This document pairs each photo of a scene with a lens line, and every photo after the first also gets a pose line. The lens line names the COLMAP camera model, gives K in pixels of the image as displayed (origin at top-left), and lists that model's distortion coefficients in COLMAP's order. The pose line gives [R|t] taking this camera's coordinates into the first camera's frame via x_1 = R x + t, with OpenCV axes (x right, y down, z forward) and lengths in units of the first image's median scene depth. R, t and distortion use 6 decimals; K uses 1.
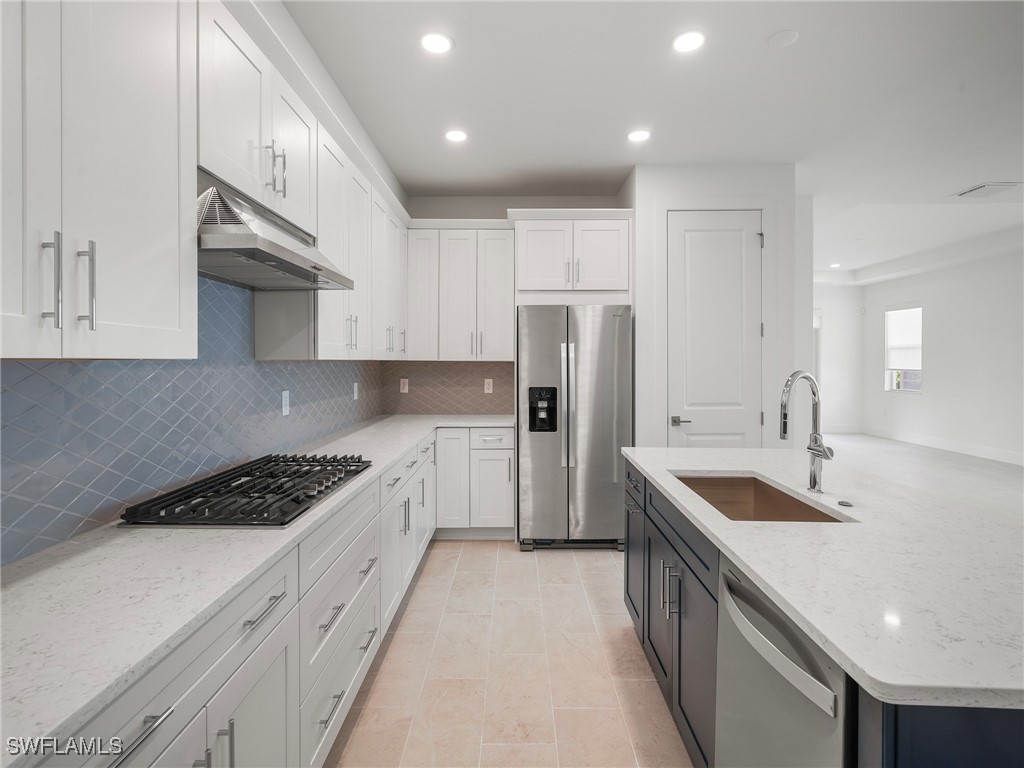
lens RADIAL K [[493.7, 0, 511.3], [0, 493.7, 369.0], [0, 0, 1]] dist [-0.002285, 0.000154]
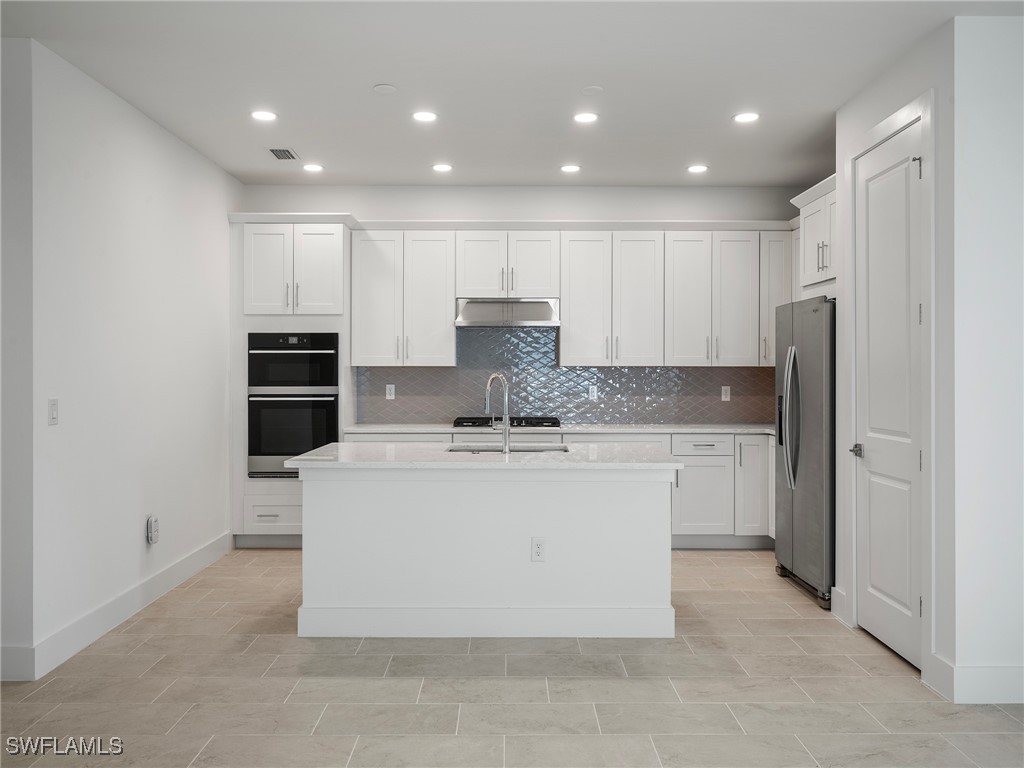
lens RADIAL K [[771.7, 0, 512.0], [0, 771.7, 384.0], [0, 0, 1]] dist [0.003471, 0.001463]
pose [[0.014513, 0.022192, -0.999648, 1.451421], [-0.017647, 0.999604, 0.021935, -0.007583], [0.999739, 0.017323, 0.014899, 0.480147]]
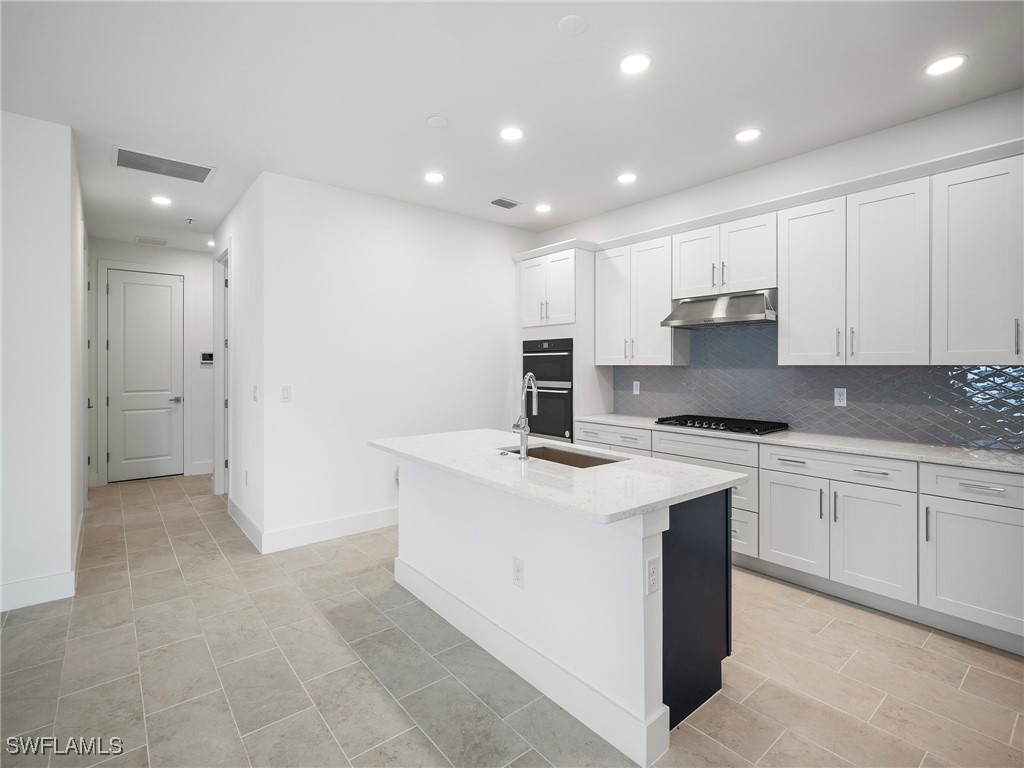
lens RADIAL K [[493.7, 0, 511.3], [0, 493.7, 369.0], [0, 0, 1]] dist [-0.002285, 0.000154]
pose [[-0.765575, 0.005226, -0.643326, 0.761977], [-0.010560, 0.999730, 0.020688, -0.018111], [0.643260, 0.022632, -0.765313, 1.005808]]
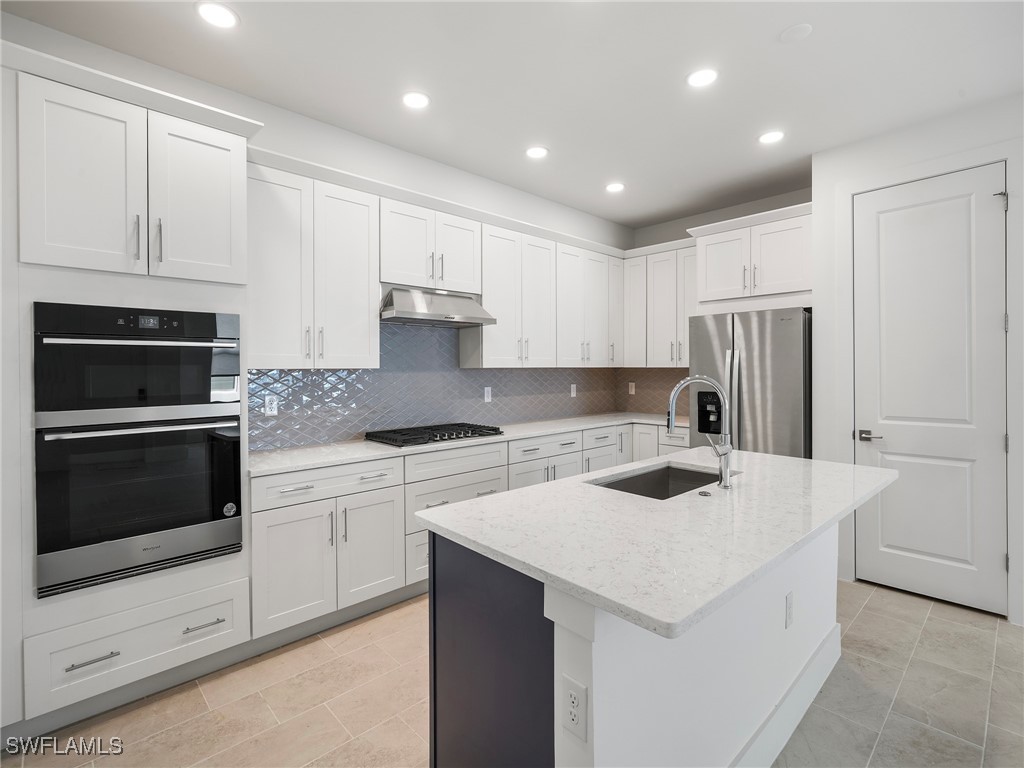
lens RADIAL K [[489.2, 0, 510.4], [0, 489.2, 377.5], [0, 0, 1]] dist [-0.001275, 0.001679]
pose [[0.691996, 0.008722, -0.721848, 0.523351], [-0.005631, 0.999962, 0.006684, 0.001340], [0.721879, -0.000560, 0.692019, -0.041517]]
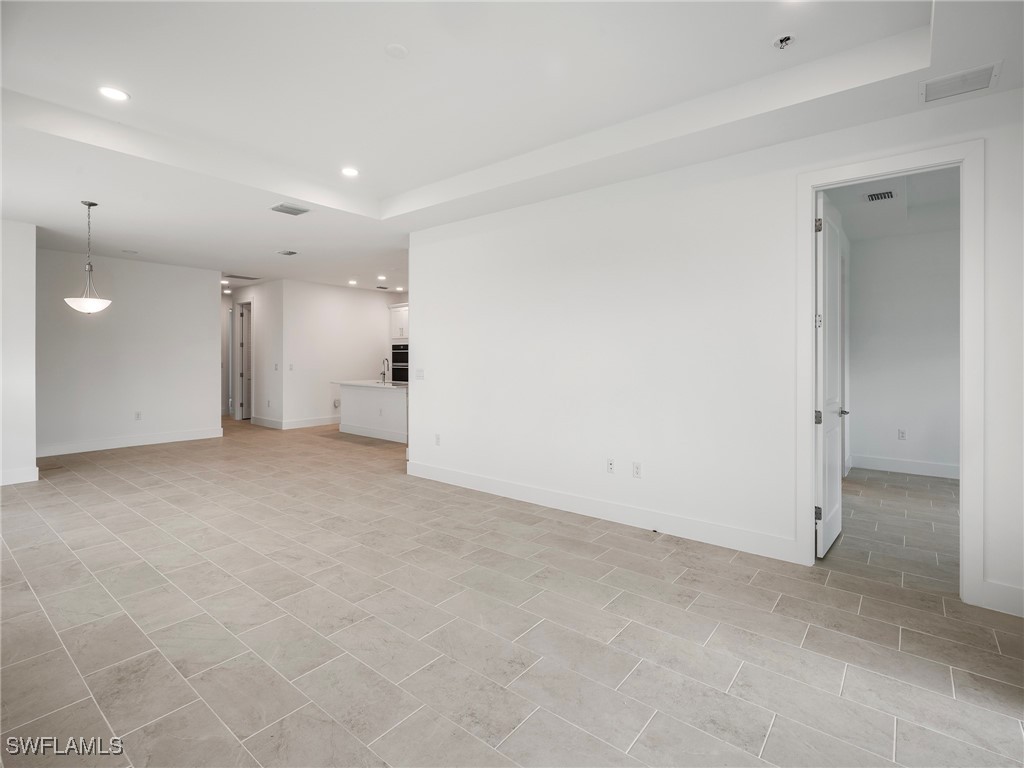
lens RADIAL K [[495.8, 0, 511.4], [0, 495.8, 355.3], [0, 0, 1]] dist [0.002801, 0.000774]
pose [[-0.617356, -0.001921, -0.786681, 1.793437], [-0.013171, 0.999882, 0.007895, -0.037994], [0.786573, 0.015235, -0.617309, 2.428382]]
